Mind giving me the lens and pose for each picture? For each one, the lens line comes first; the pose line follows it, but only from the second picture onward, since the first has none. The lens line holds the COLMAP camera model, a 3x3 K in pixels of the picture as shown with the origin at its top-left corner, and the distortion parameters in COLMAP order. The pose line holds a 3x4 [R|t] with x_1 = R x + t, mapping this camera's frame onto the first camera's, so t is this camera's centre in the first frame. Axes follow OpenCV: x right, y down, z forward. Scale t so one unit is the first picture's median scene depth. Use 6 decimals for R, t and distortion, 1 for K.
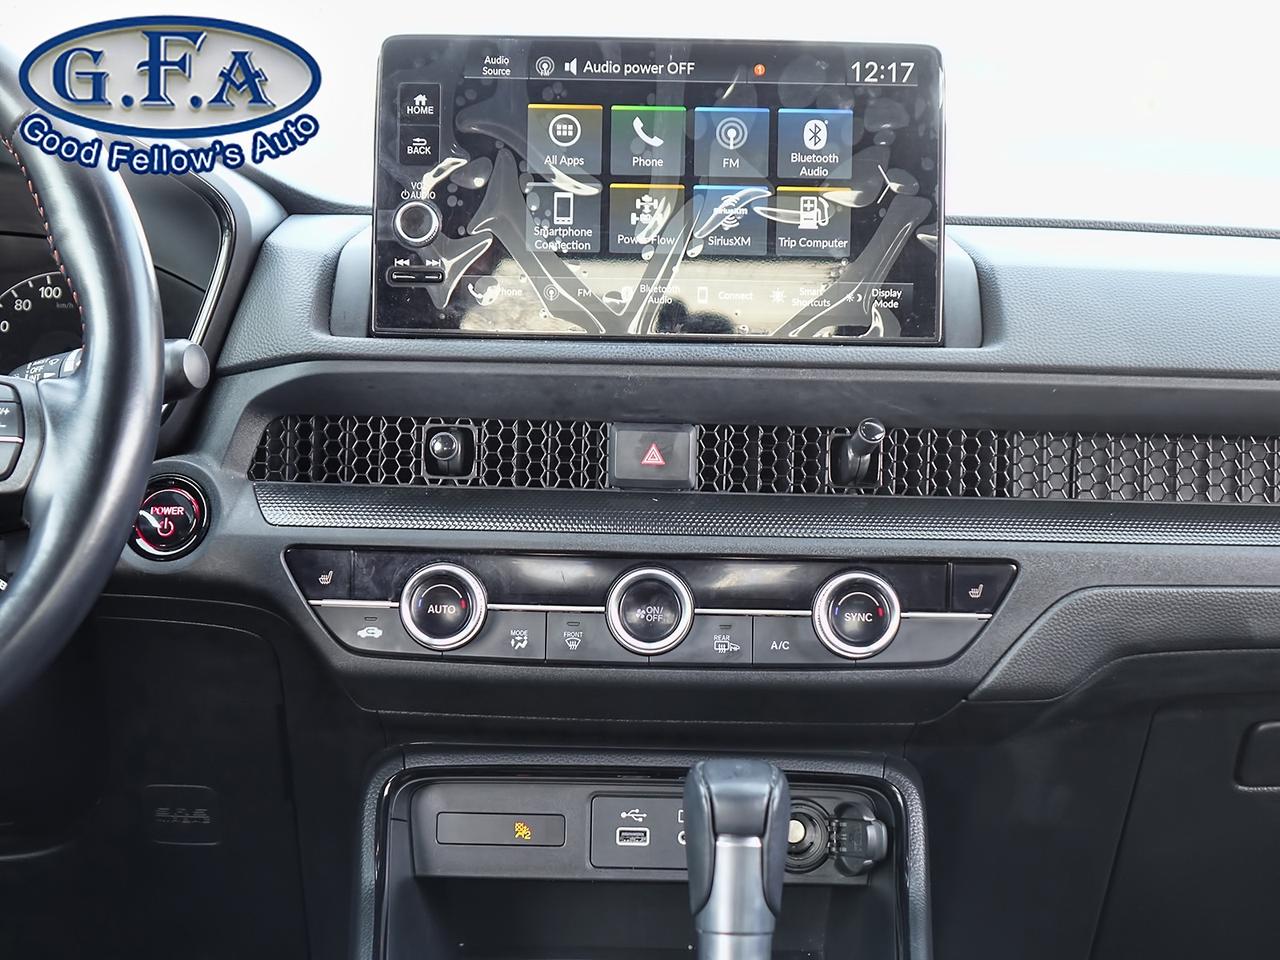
lens RADIAL K [[2484.7, 0, 640.0], [0, 2484.7, 480.0], [0, 0, 1]] dist [-0.034651, -0.214787]
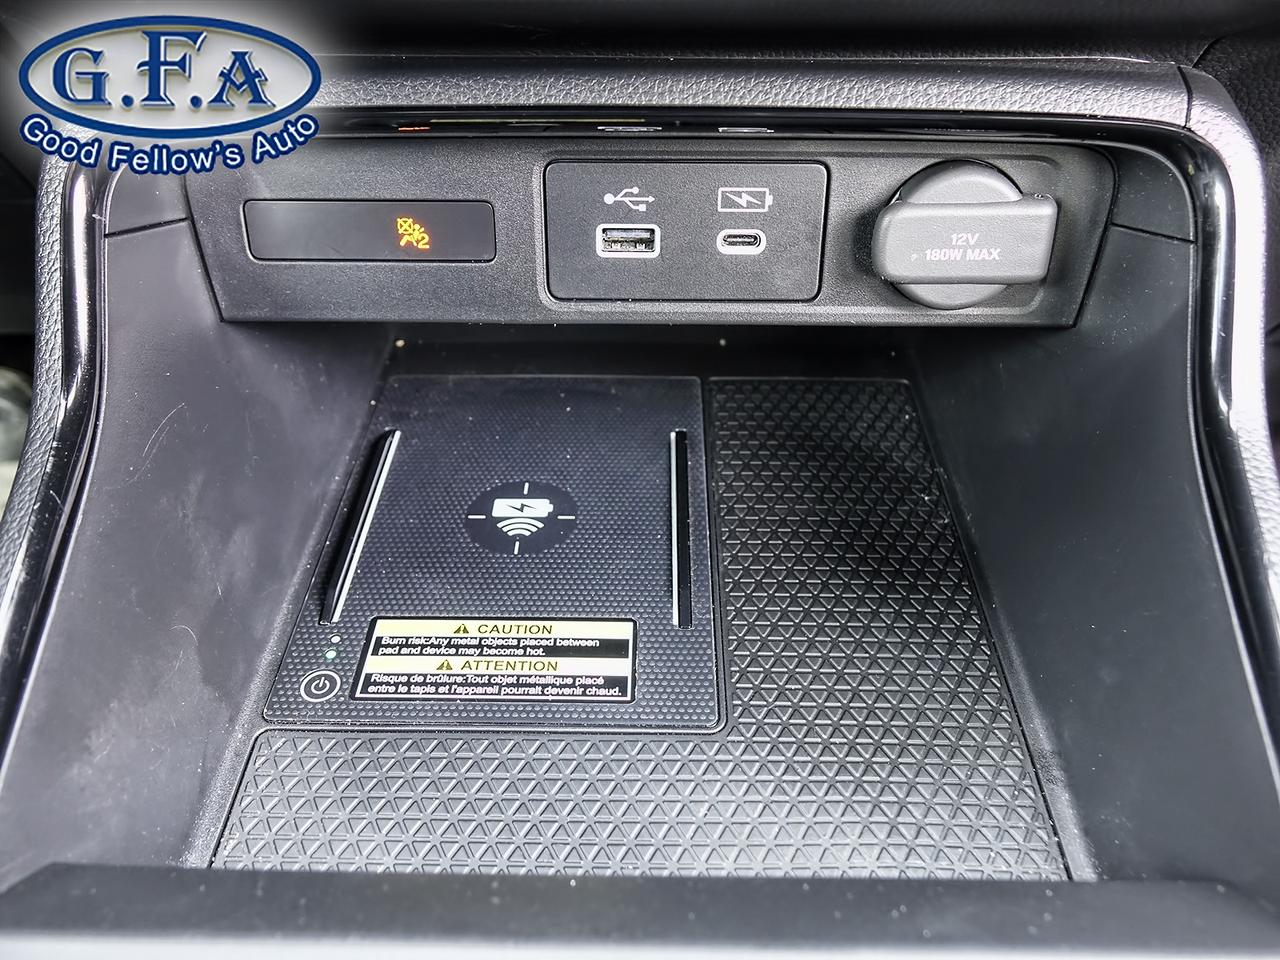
lens RADIAL K [[1032.8, 0, 640.0], [0, 1032.8, 480.0], [0, 0, 1]] dist [0.003107, -0.010575]
pose [[0.999648, -0.006326, -0.025768, 0.004763], [0.018786, 0.854569, 0.518998, 0.075055], [0.018737, -0.519300, 0.854387, 0.791769]]
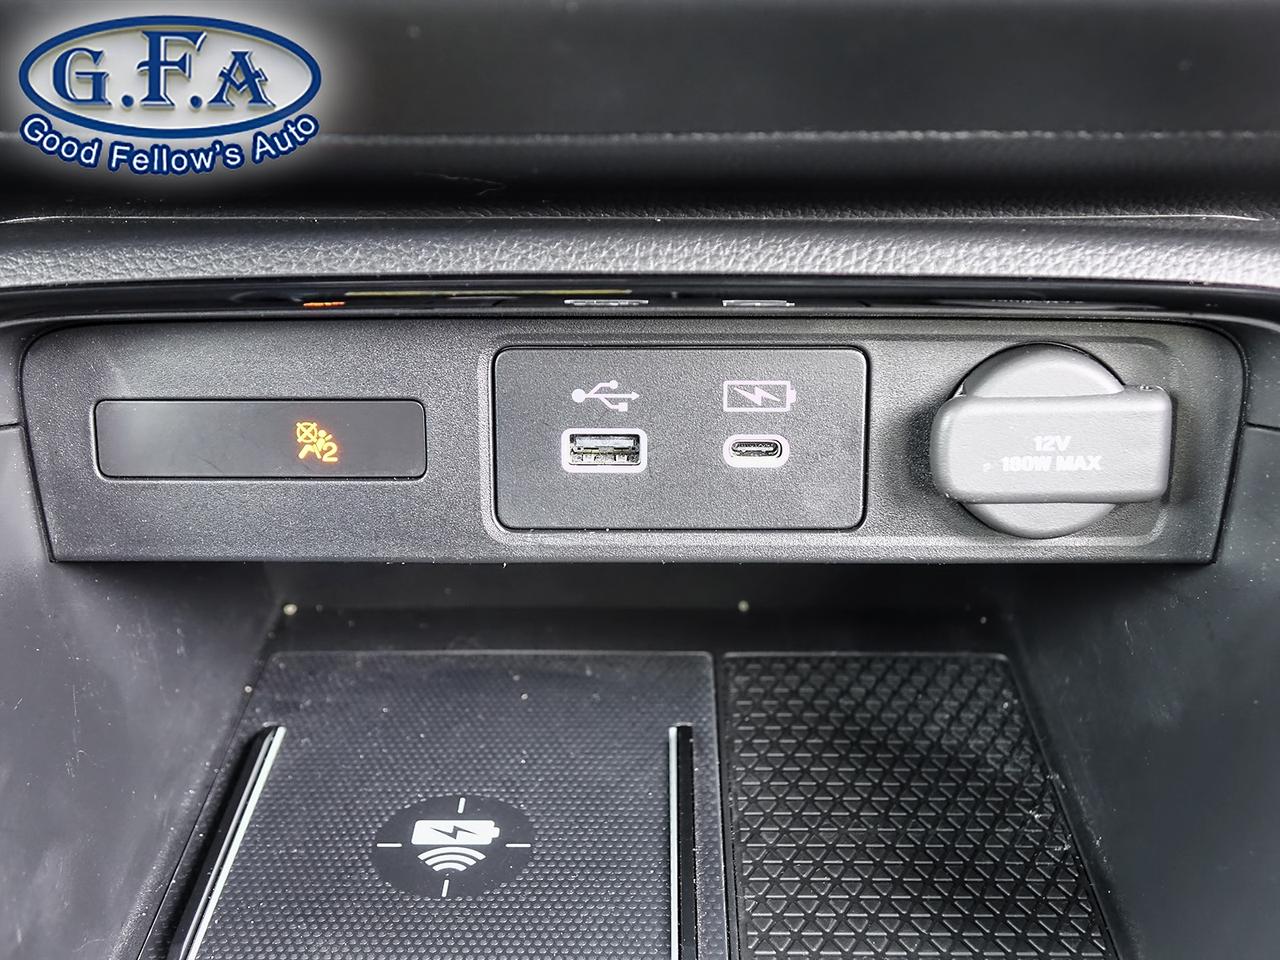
lens RADIAL K [[1540.5, 0, 640.0], [0, 1540.5, 480.0], [0, 0, 1]] dist [-0.018372, -0.070371]
pose [[0.999545, -0.017990, -0.024230, 0.008279], [0.024330, 0.955399, 0.294314, 0.078218], [0.017855, -0.294769, 0.955402, 0.771903]]
